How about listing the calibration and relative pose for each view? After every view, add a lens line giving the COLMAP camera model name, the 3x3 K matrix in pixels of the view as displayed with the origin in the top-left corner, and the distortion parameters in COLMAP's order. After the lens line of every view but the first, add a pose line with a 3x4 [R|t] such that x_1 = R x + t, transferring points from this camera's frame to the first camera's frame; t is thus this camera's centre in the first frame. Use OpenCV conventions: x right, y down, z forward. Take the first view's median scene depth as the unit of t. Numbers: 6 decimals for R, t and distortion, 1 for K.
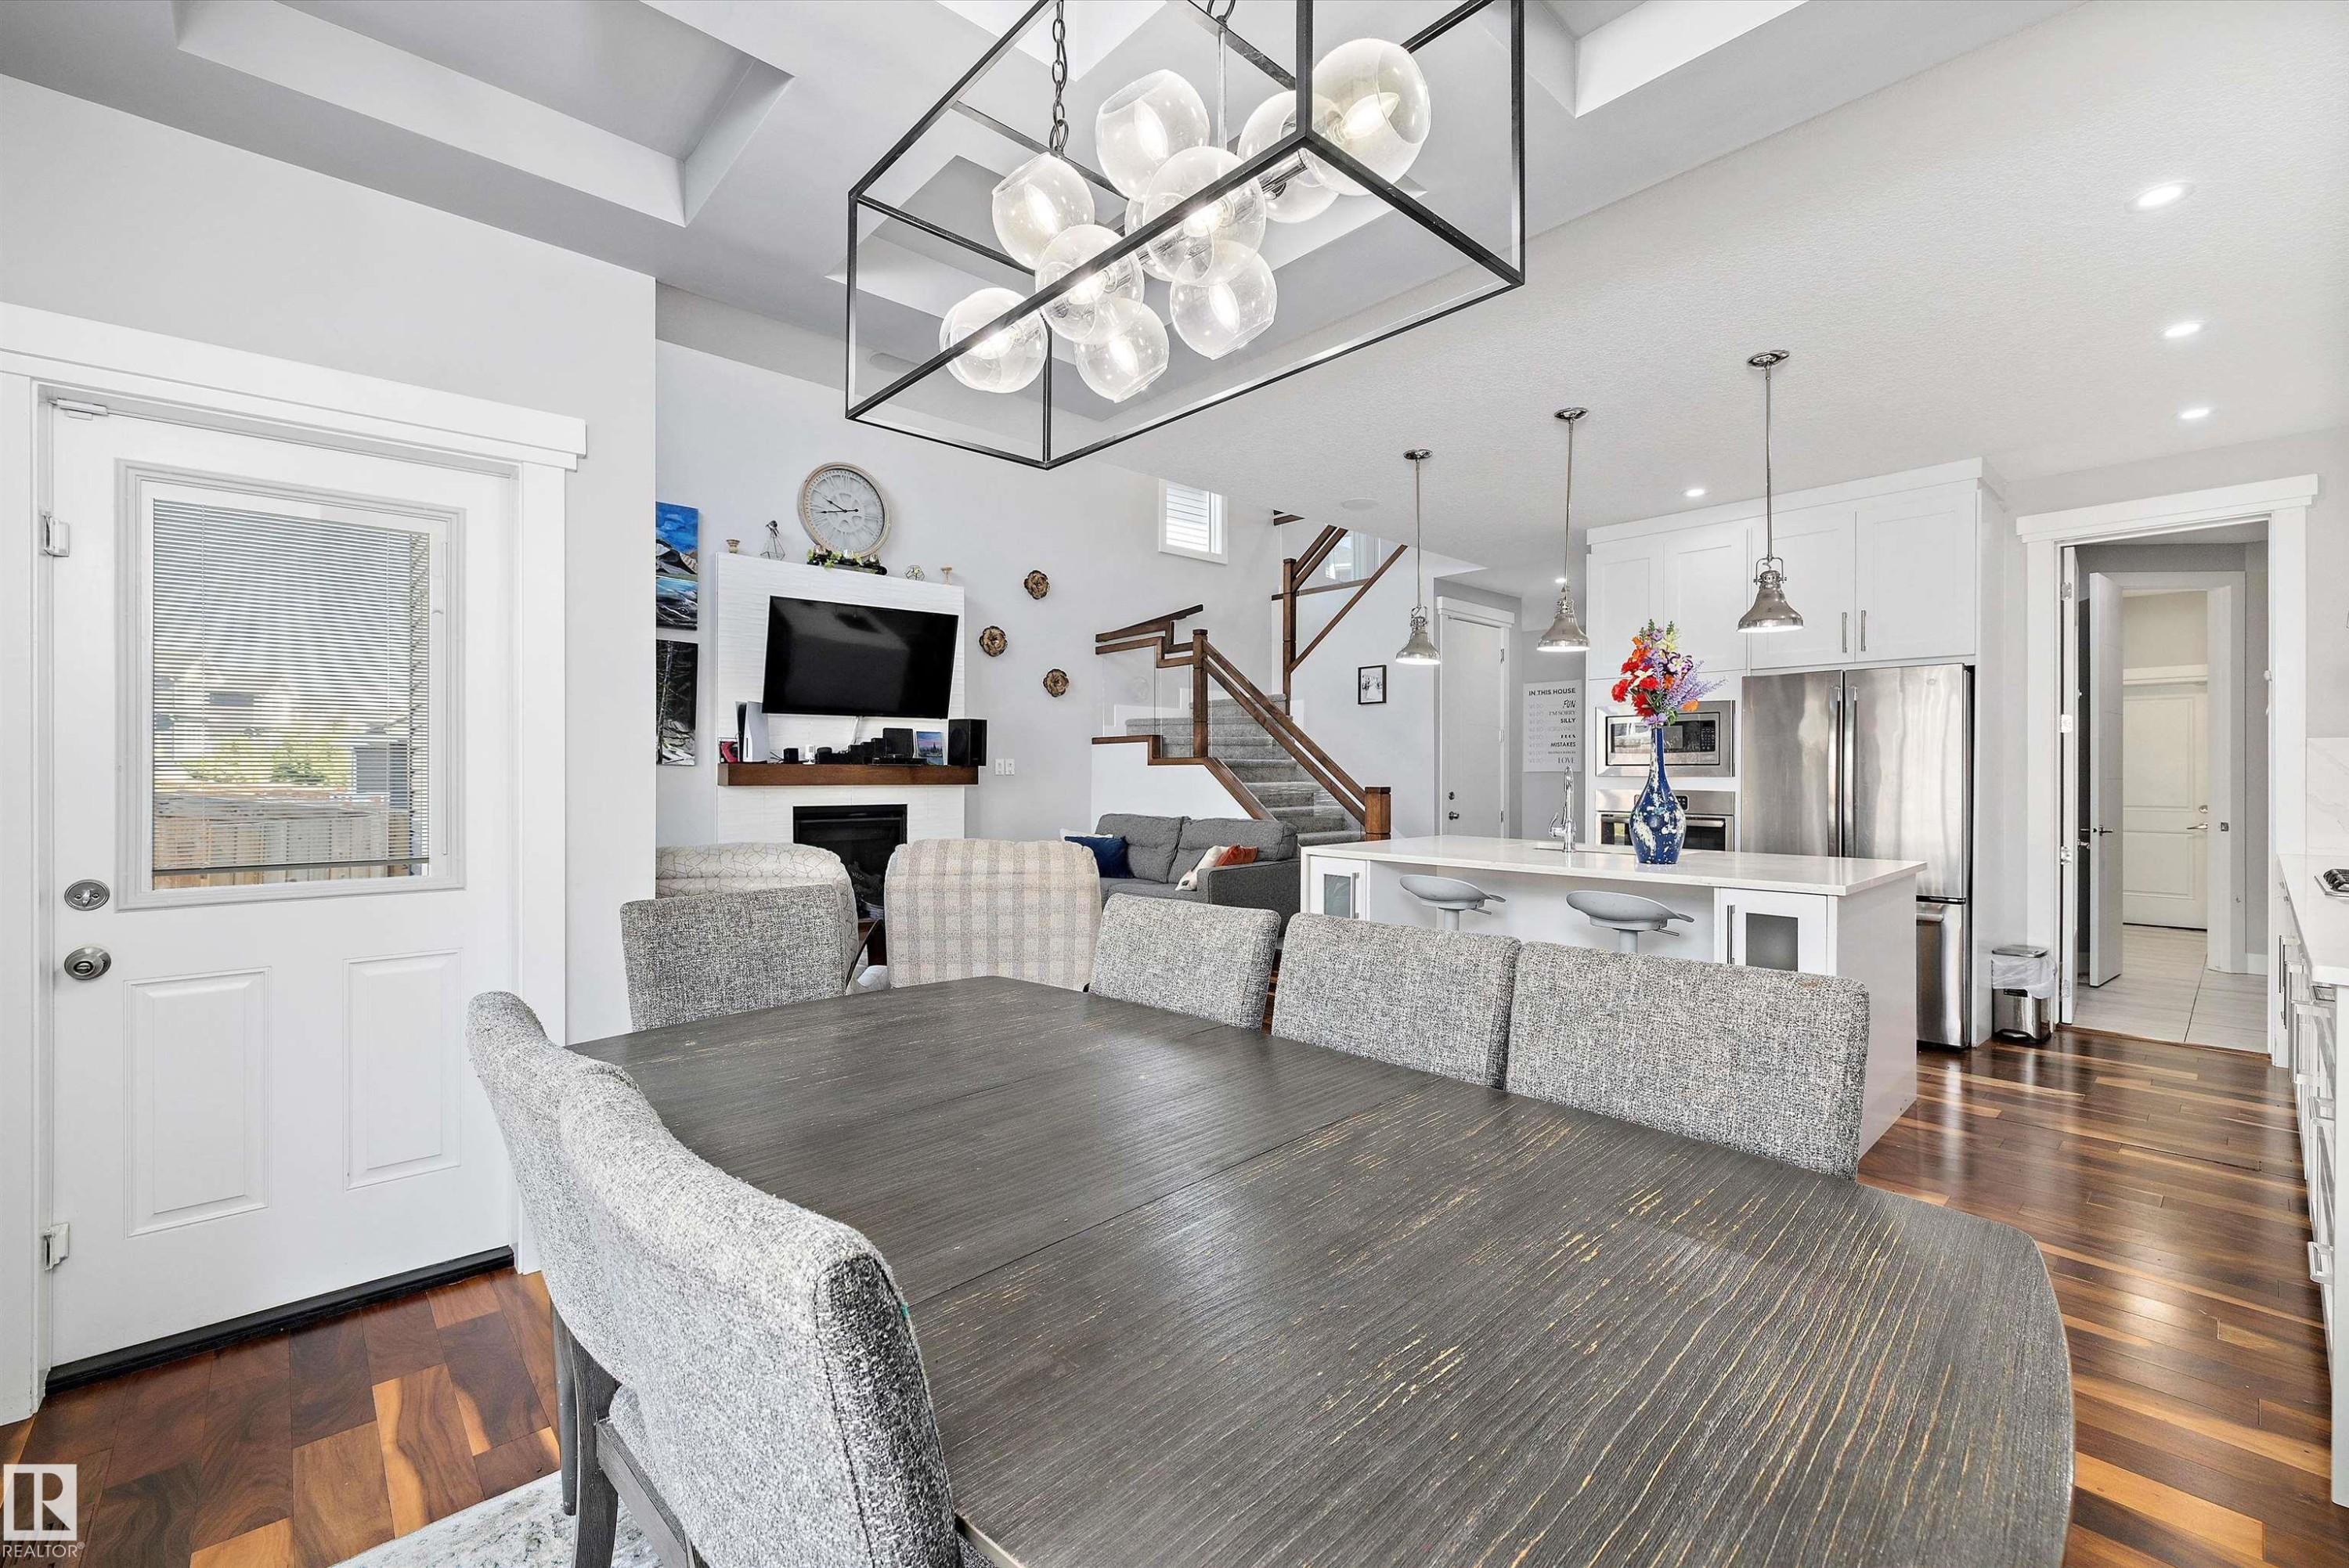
lens RADIAL K [[988.2, 0, 1176.3], [0, 988.2, 771.6], [0, 0, 1]] dist [0.000446, -0.000104]
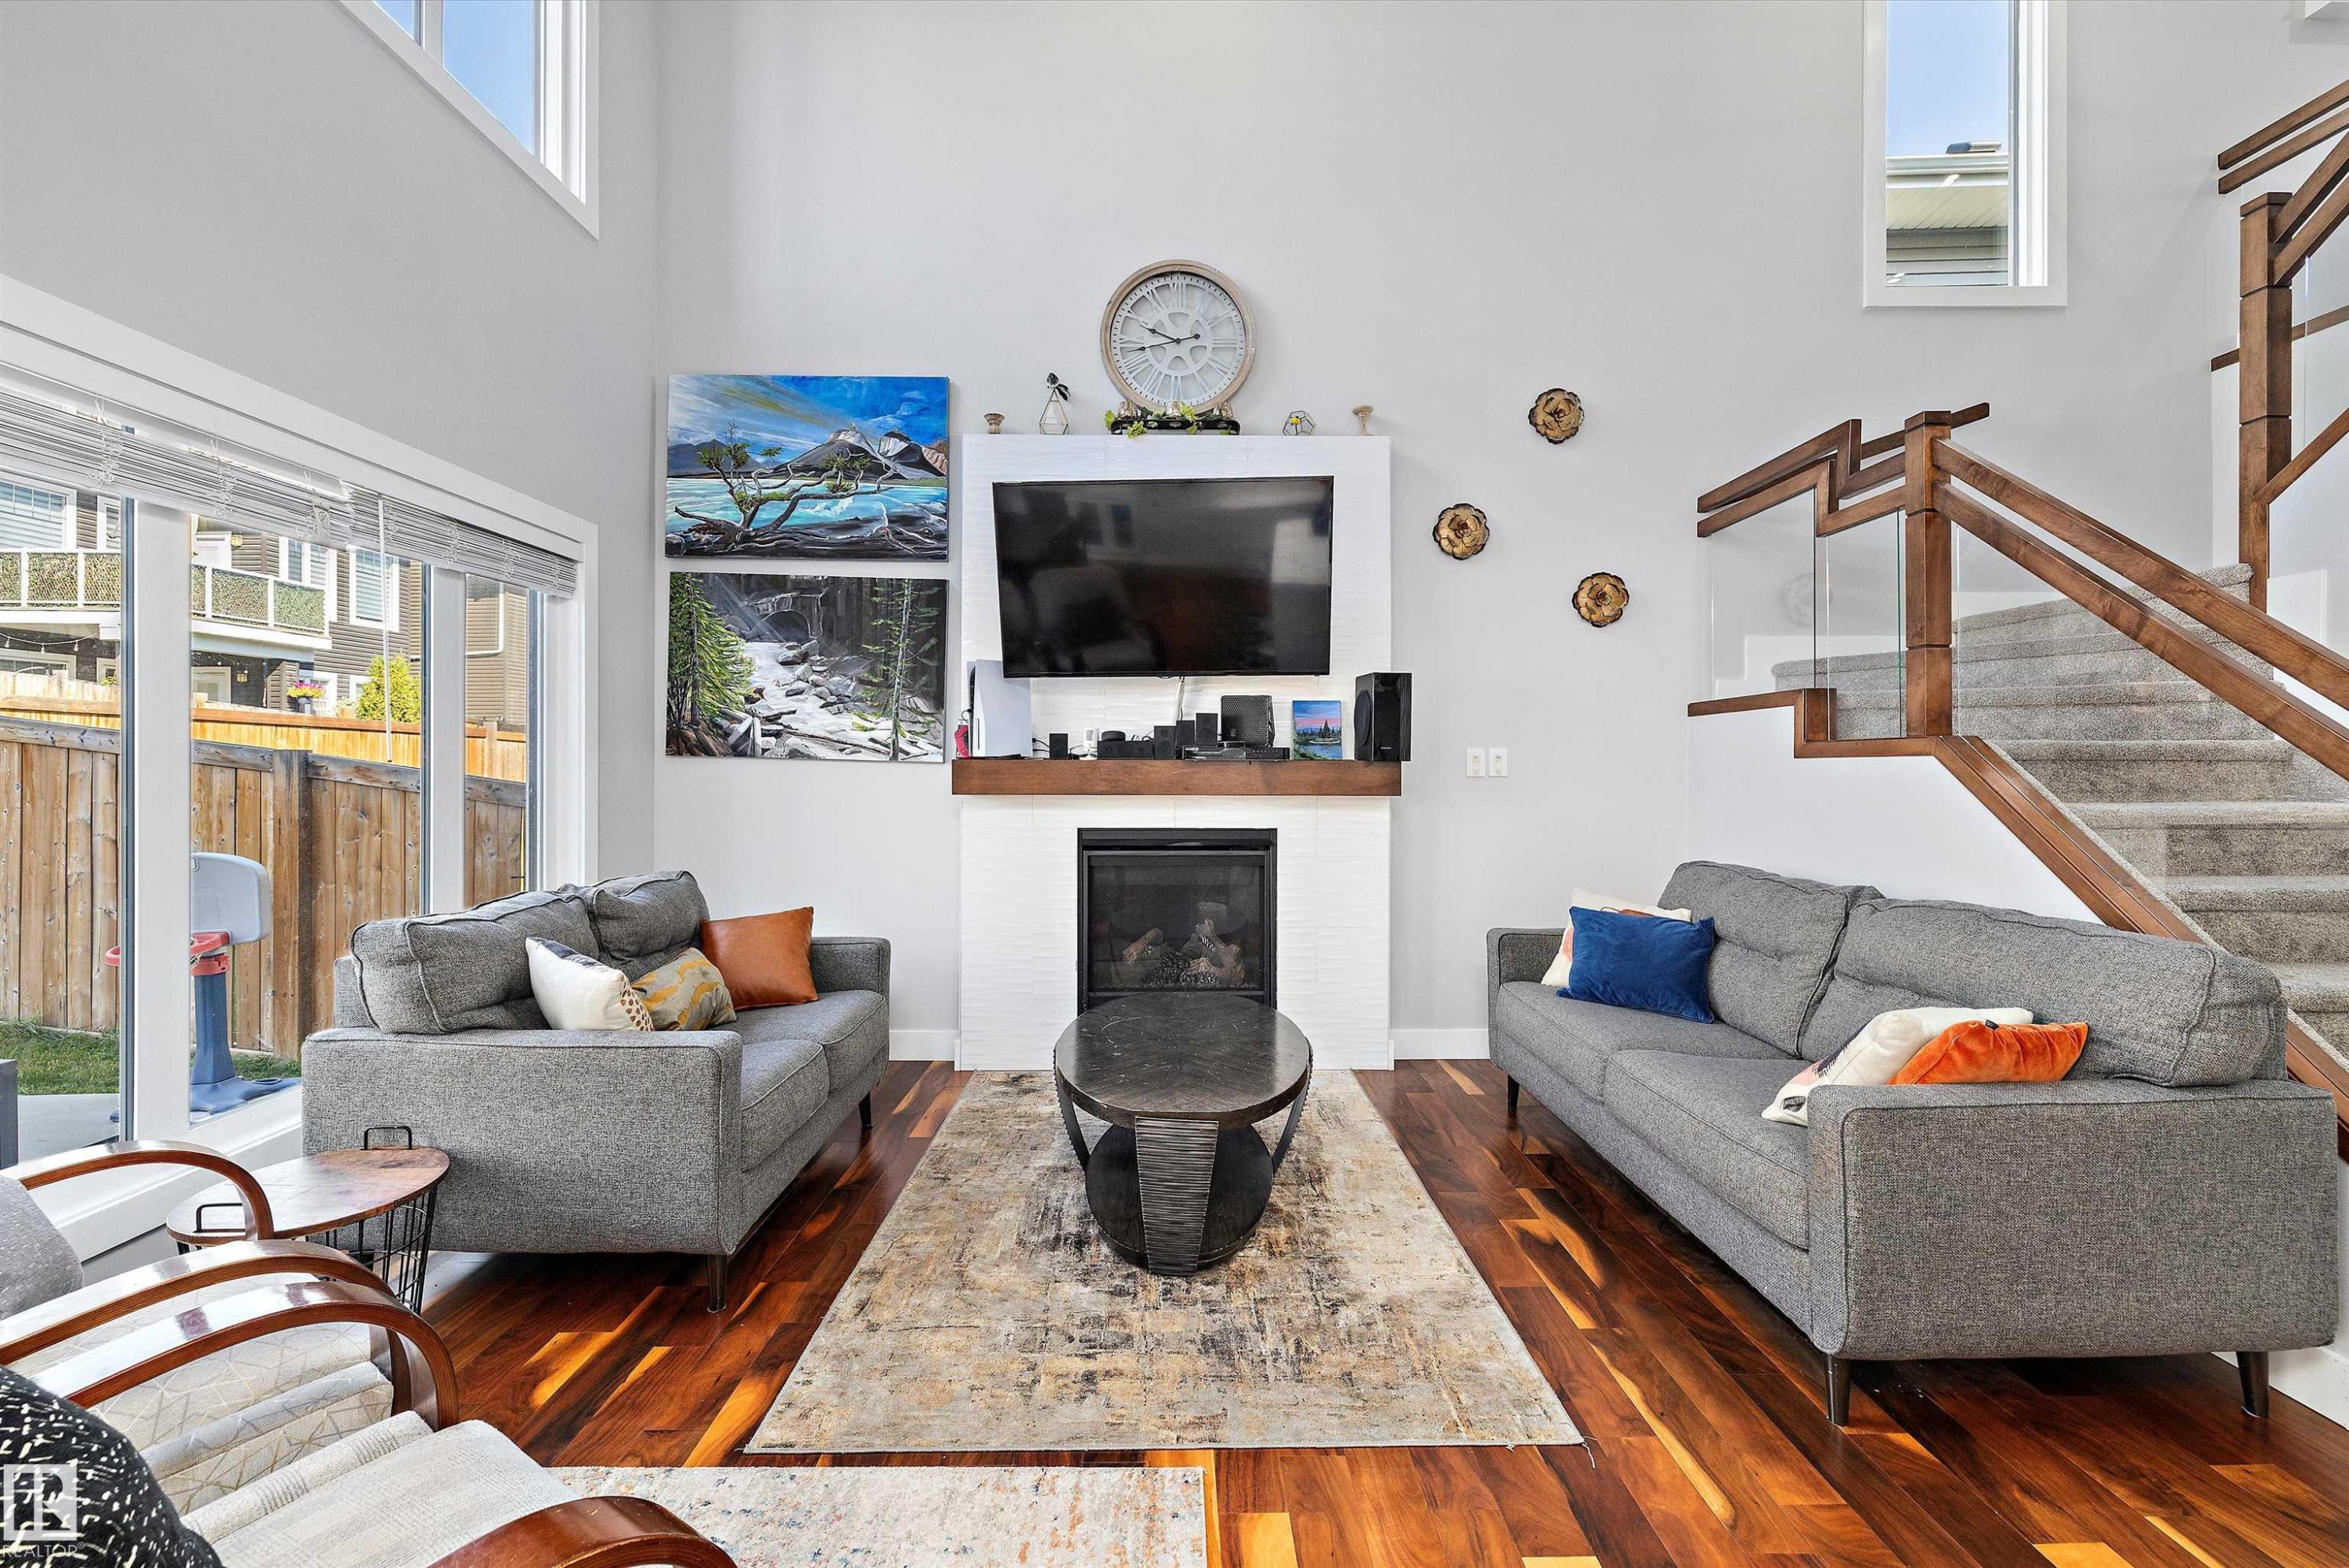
lens RADIAL K [[999.0, 0, 1177.0], [0, 999.0, 766.6], [0, 0, 1]] dist [0.001455, -0.000157]
pose [[0.746720, -0.000195, -0.665138, 0.072561], [0.001433, 0.999998, 0.001316, -0.003793], [0.665137, -0.001936, 0.746719, 0.547715]]
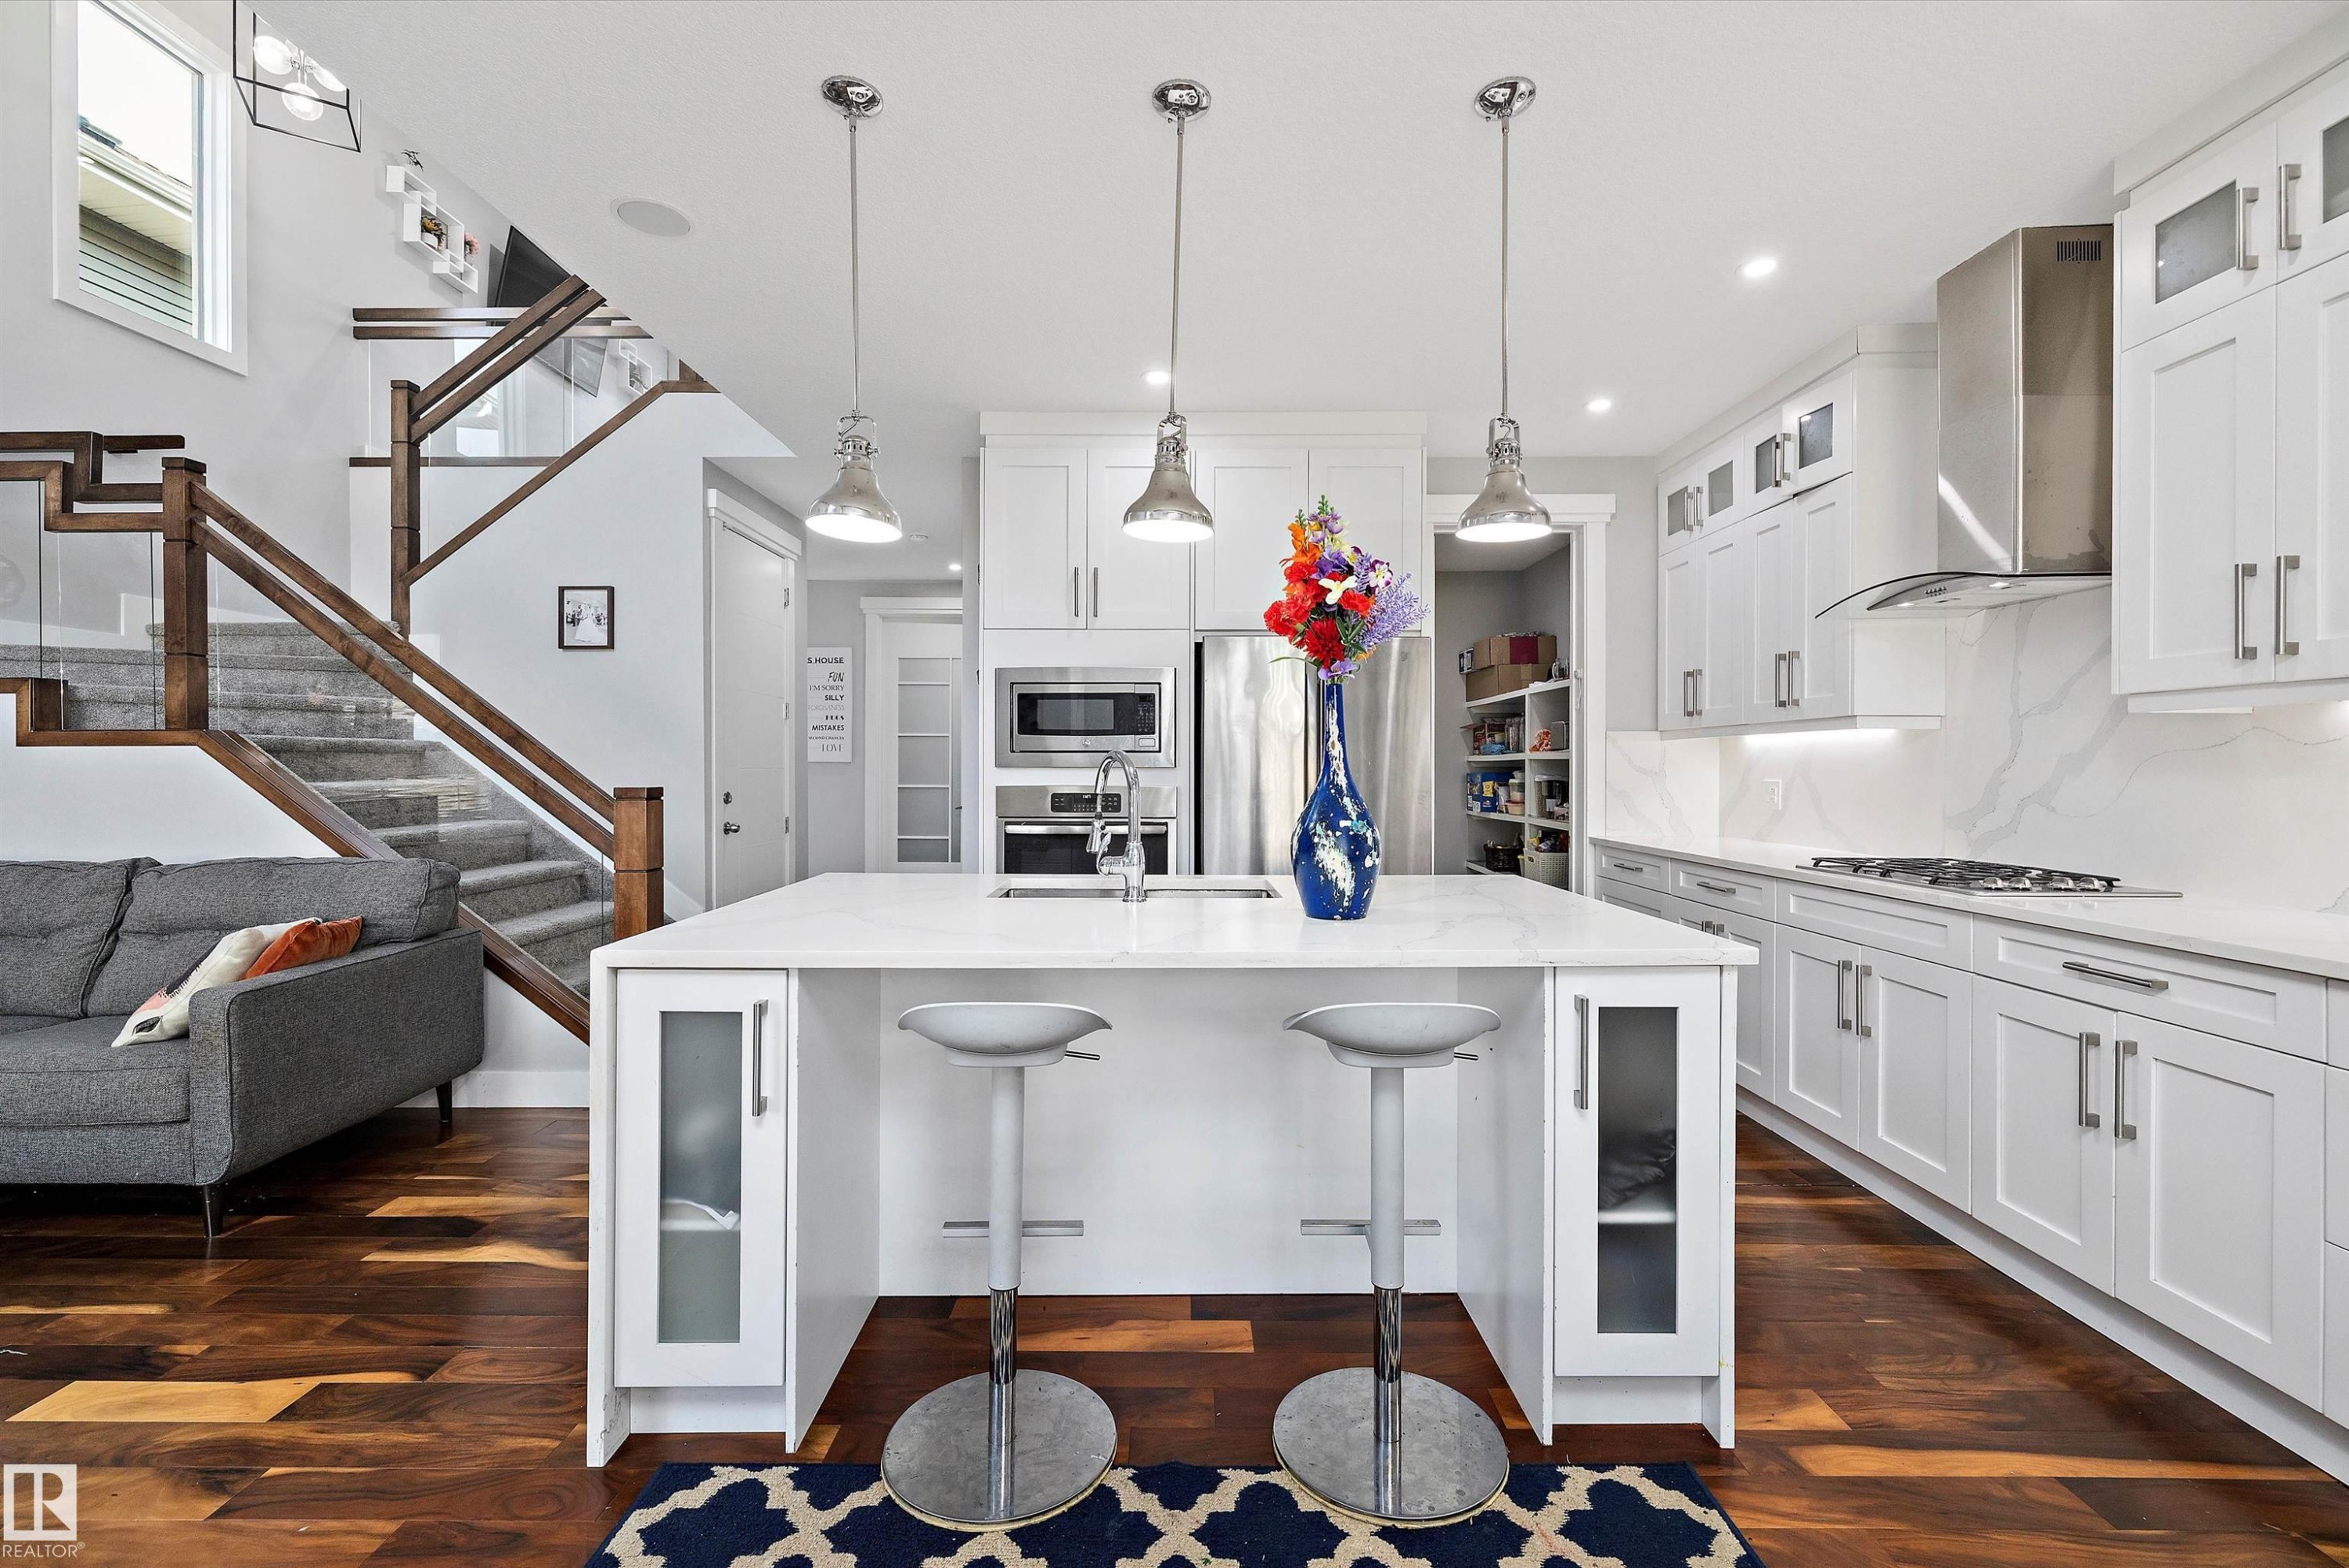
lens RADIAL K [[988.2, 0, 1176.3], [0, 988.2, 771.6], [0, 0, 1]] dist [0.000446, -0.000104]
pose [[0.679304, -0.005538, 0.733836, -0.001328], [-0.000633, 0.999967, 0.008132, 0.001496], [-0.733857, -0.005988, 0.679278, 0.360576]]
